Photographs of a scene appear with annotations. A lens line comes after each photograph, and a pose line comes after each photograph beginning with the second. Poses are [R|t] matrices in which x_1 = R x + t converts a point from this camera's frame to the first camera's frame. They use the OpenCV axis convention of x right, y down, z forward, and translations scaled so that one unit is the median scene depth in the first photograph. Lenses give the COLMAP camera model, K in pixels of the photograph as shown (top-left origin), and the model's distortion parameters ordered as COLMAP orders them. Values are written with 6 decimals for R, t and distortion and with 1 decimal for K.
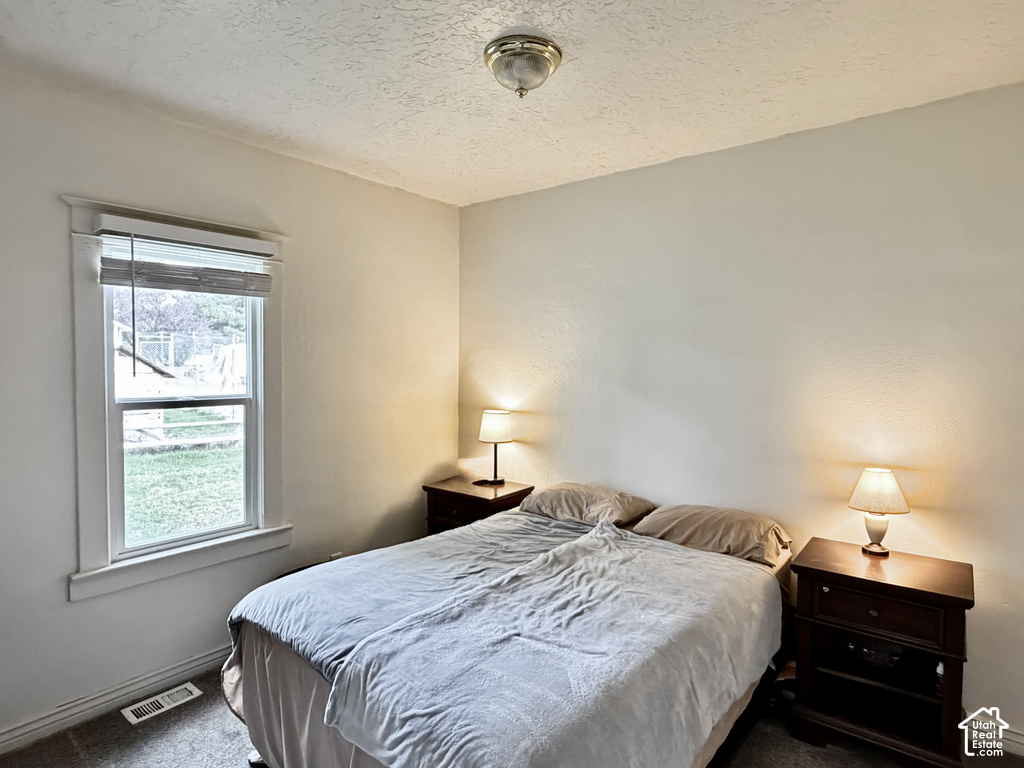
lens RADIAL K [[558.1, 0, 512.0], [0, 558.1, 384.0], [0, 0, 1]] dist [-0.000239, 0.000527]
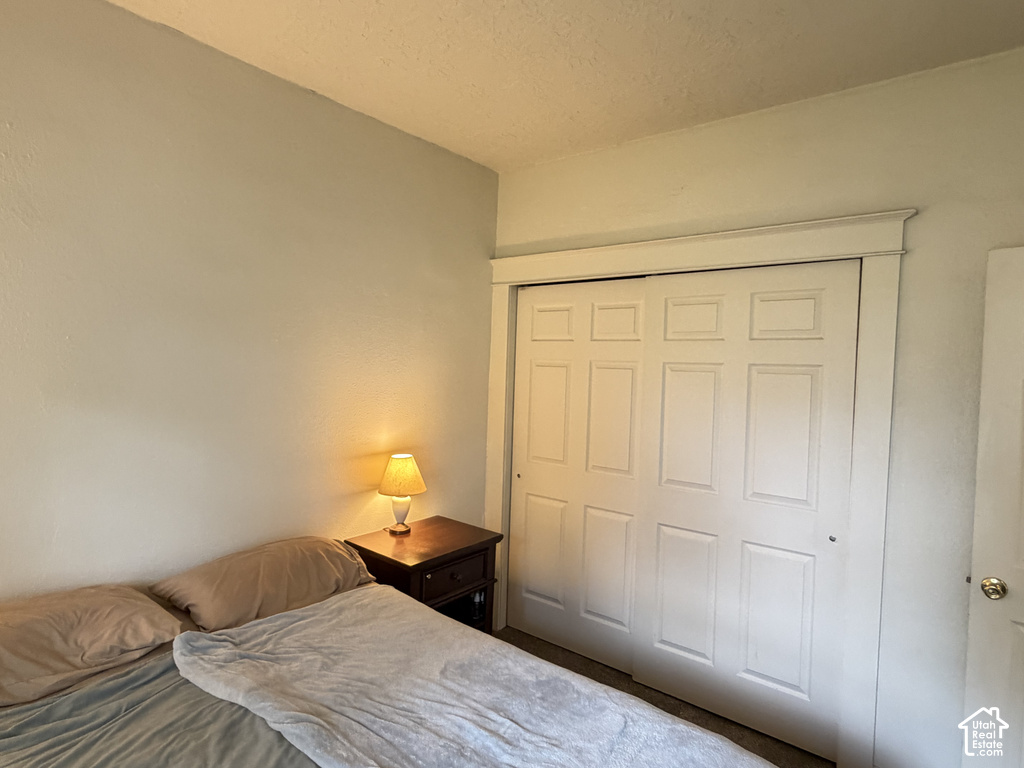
lens RADIAL K [[558.1, 0, 512.0], [0, 558.1, 384.0], [0, 0, 1]] dist [-0.000239, 0.000527]
pose [[0.019957, -0.033533, 0.999238, -0.423661], [0.007738, 0.999413, 0.033384, -0.021656], [-0.999771, 0.007066, 0.020204, 0.754558]]
